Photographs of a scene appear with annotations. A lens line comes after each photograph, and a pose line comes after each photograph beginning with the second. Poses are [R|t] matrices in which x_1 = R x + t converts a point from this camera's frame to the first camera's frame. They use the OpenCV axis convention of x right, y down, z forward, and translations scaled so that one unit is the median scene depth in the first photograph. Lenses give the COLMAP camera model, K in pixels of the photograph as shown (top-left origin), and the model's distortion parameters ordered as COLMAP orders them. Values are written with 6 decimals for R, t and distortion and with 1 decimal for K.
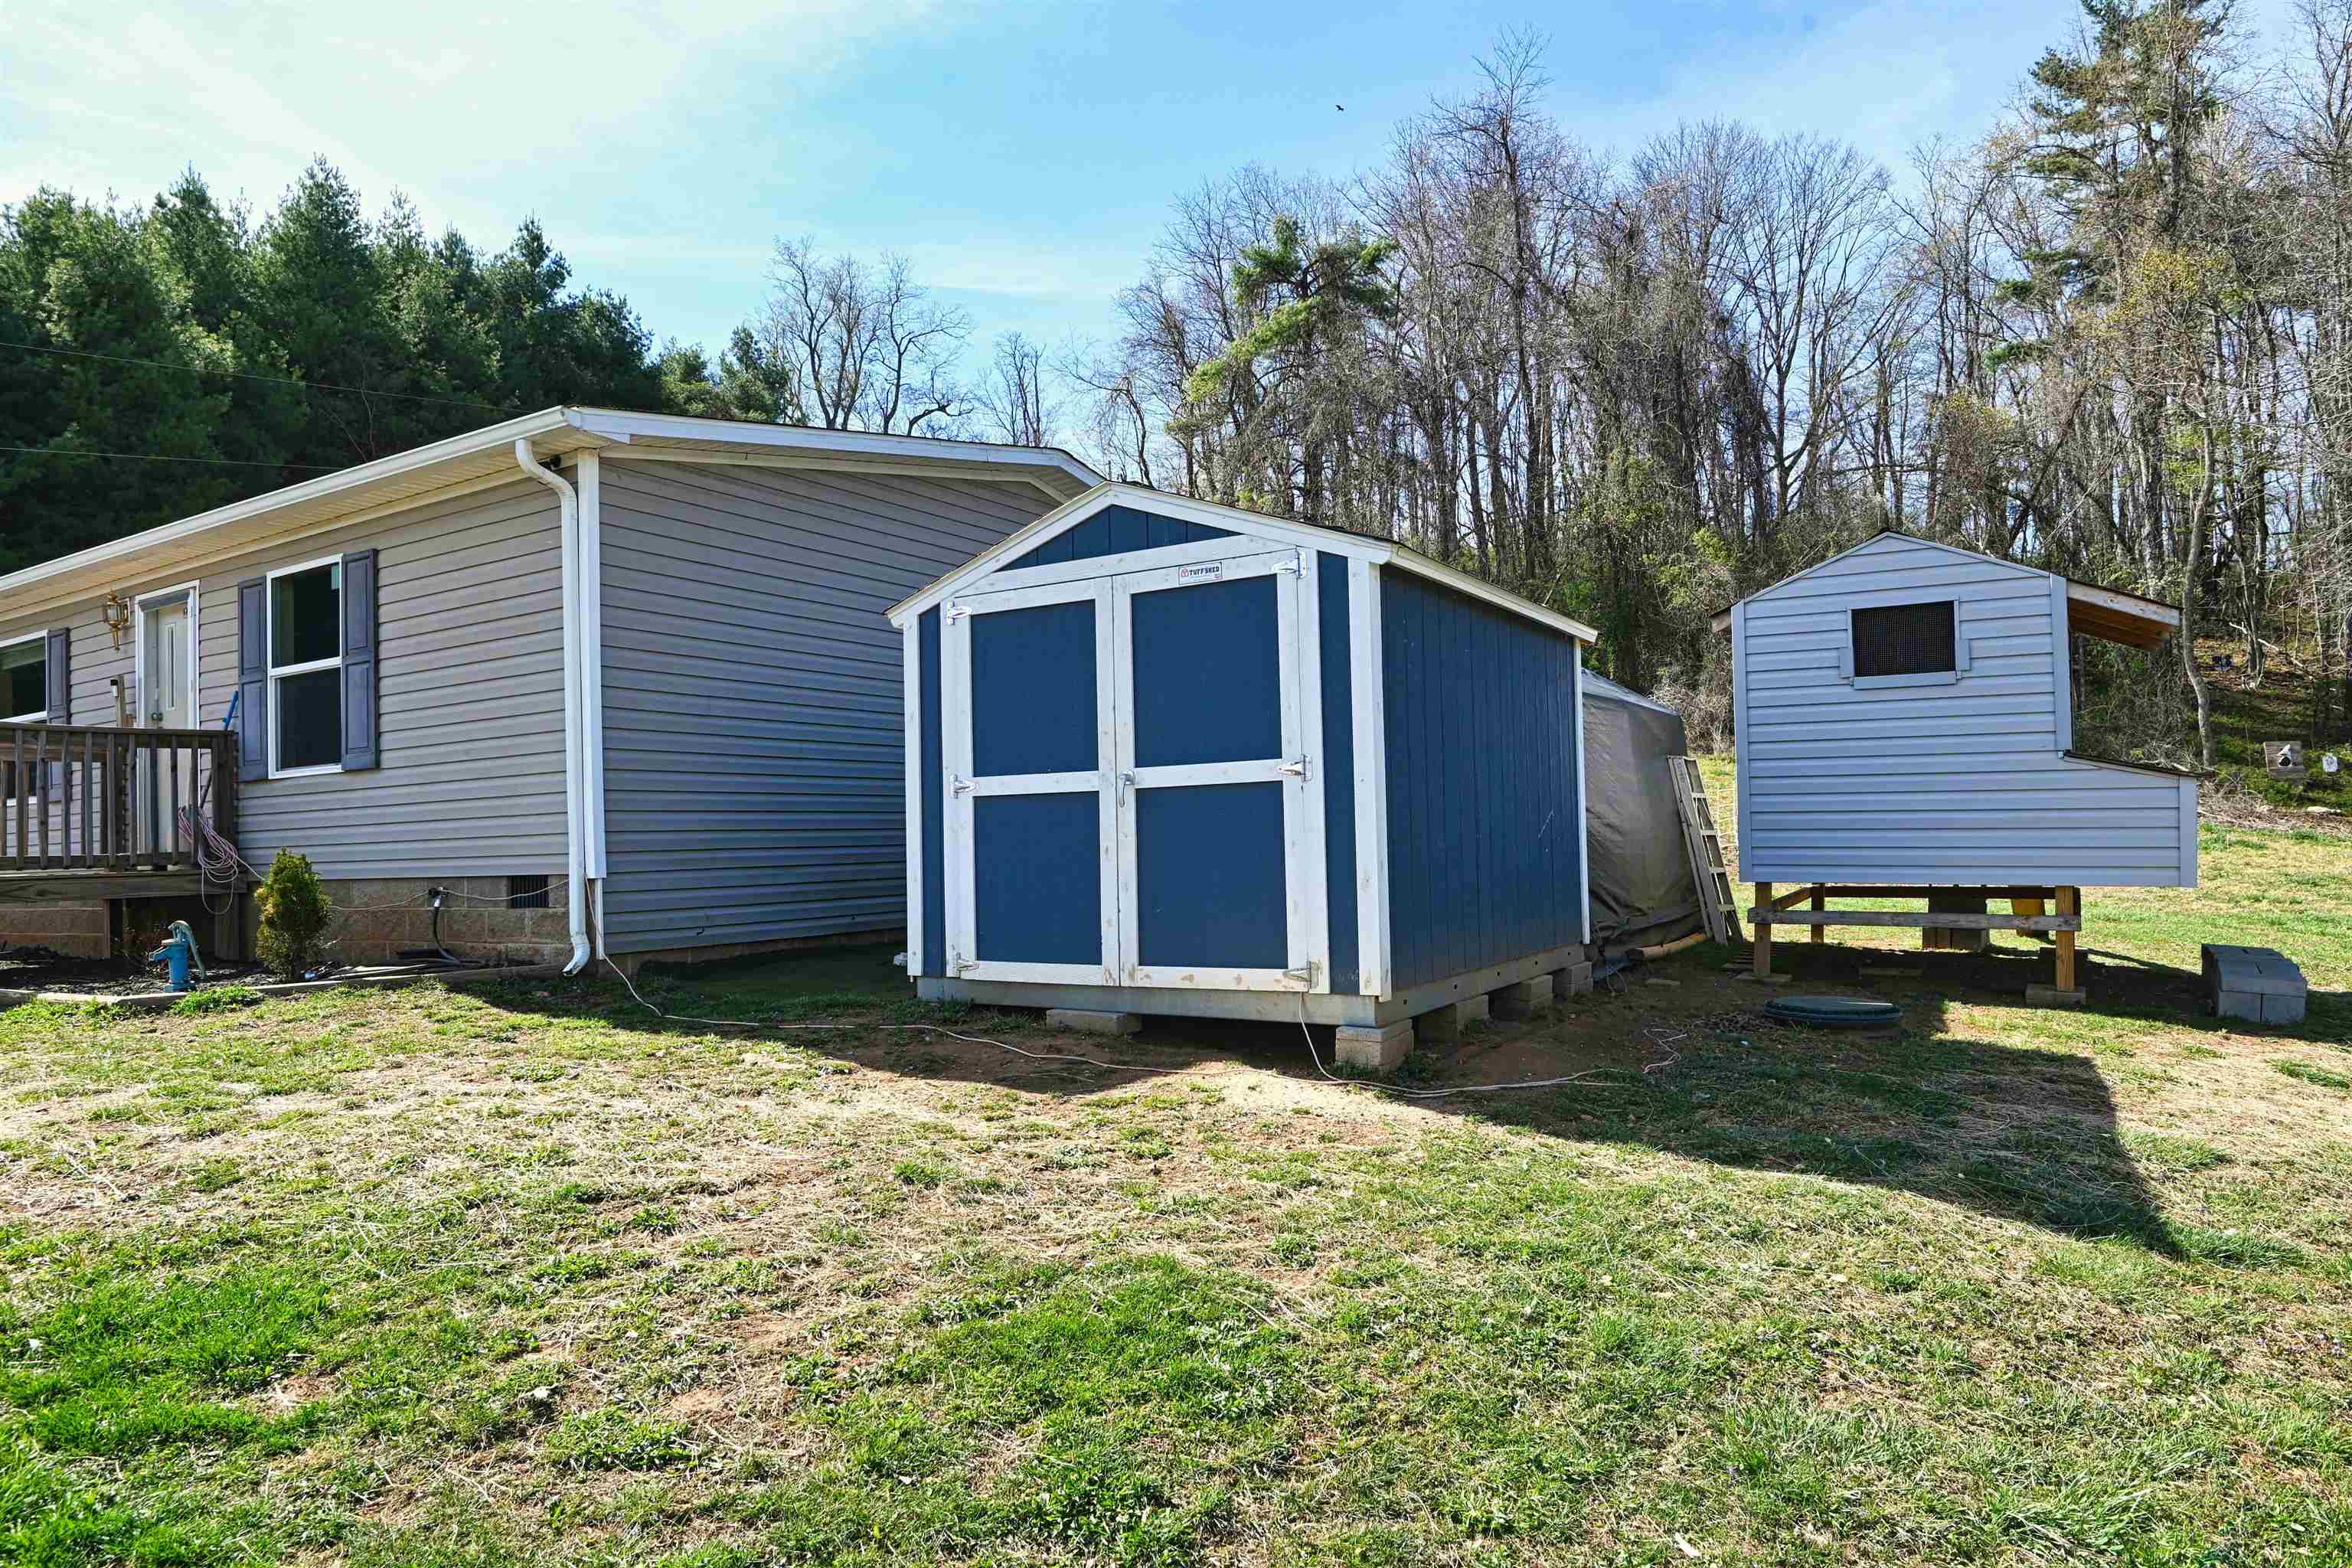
lens RADIAL K [[1413.7, 0, 1161.7], [0, 1413.7, 795.6], [0, 0, 1]] dist [-0.014297, -0.007106]
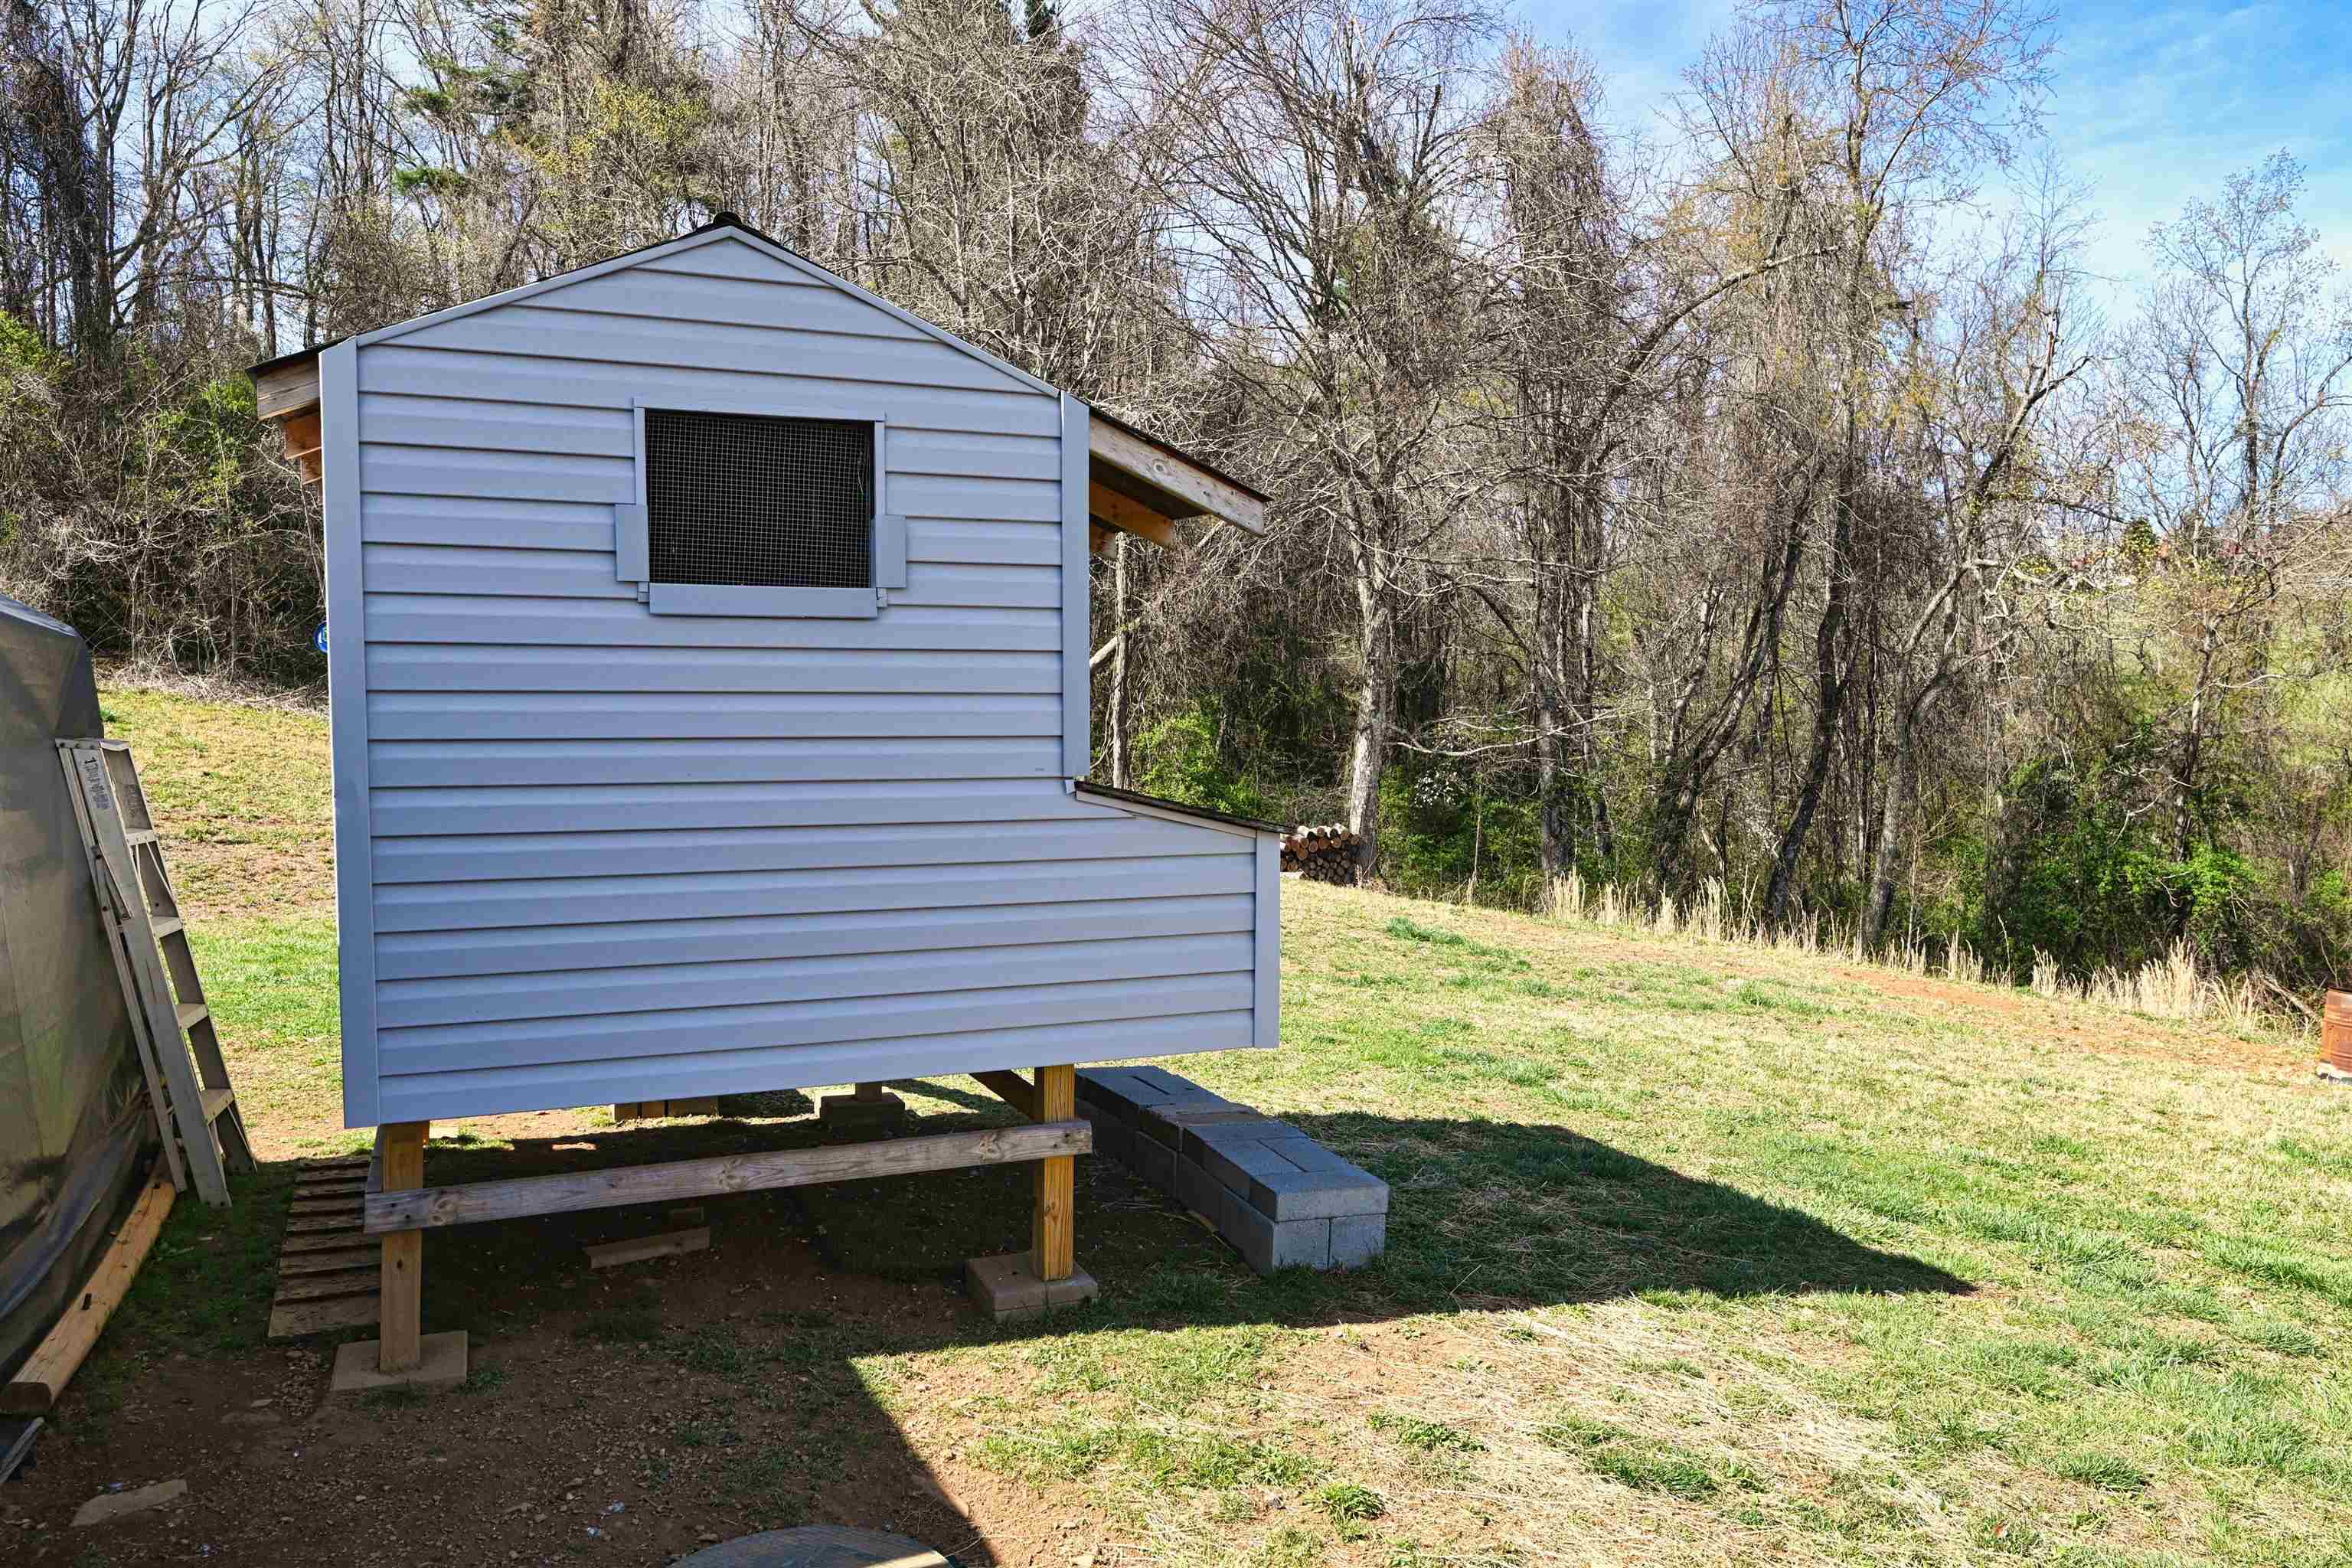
lens RADIAL K [[1698.0, 0, 1173.1], [0, 1698.0, 799.9], [0, 0, 1]] dist [-0.021297, 0.002684]
pose [[0.551469, -0.028476, 0.833709, 0.023699], [-0.013640, 0.998976, 0.043144, -0.006174], [-0.834084, -0.035165, 0.550516, 0.082305]]
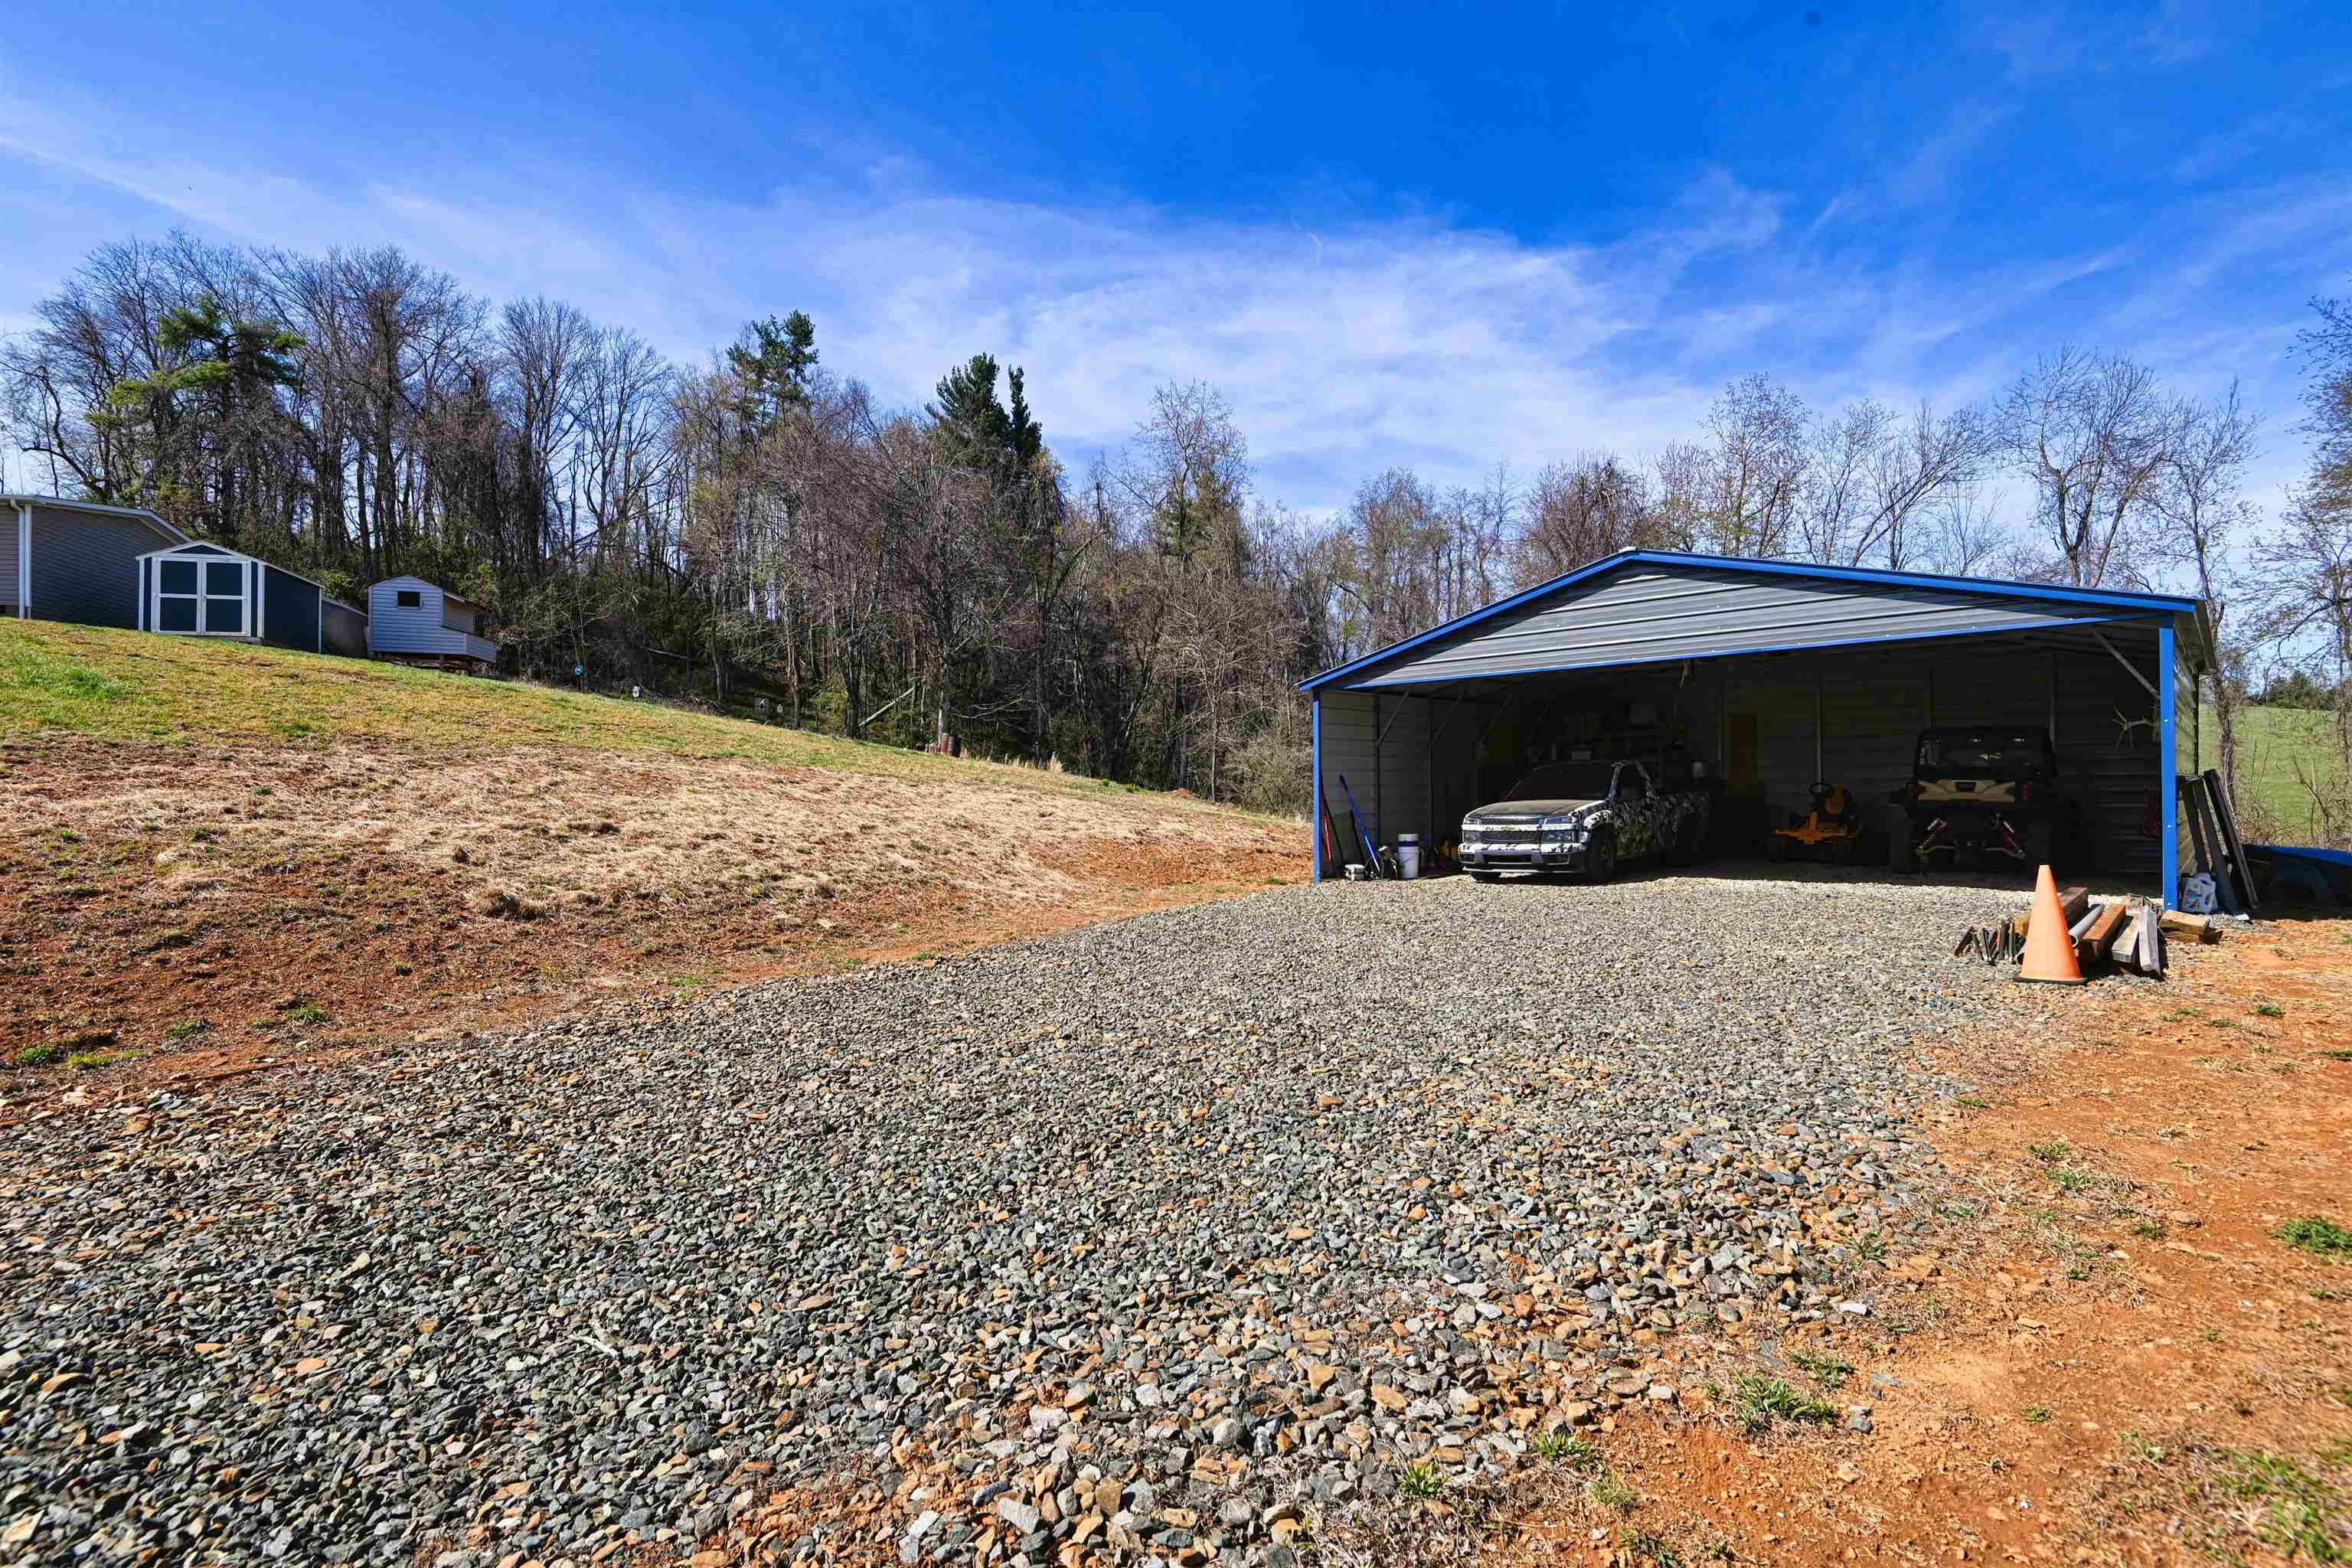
lens RADIAL K [[1148.0, 0, 1167.6], [0, 1148.0, 786.7], [0, 0, 1]] dist [-0.024425, -0.000207]
pose [[0.676556, 0.044400, 0.735051, -0.069698], [-0.041943, 0.998884, -0.021731, 0.068124], [-0.735195, -0.016128, 0.677663, -0.483448]]
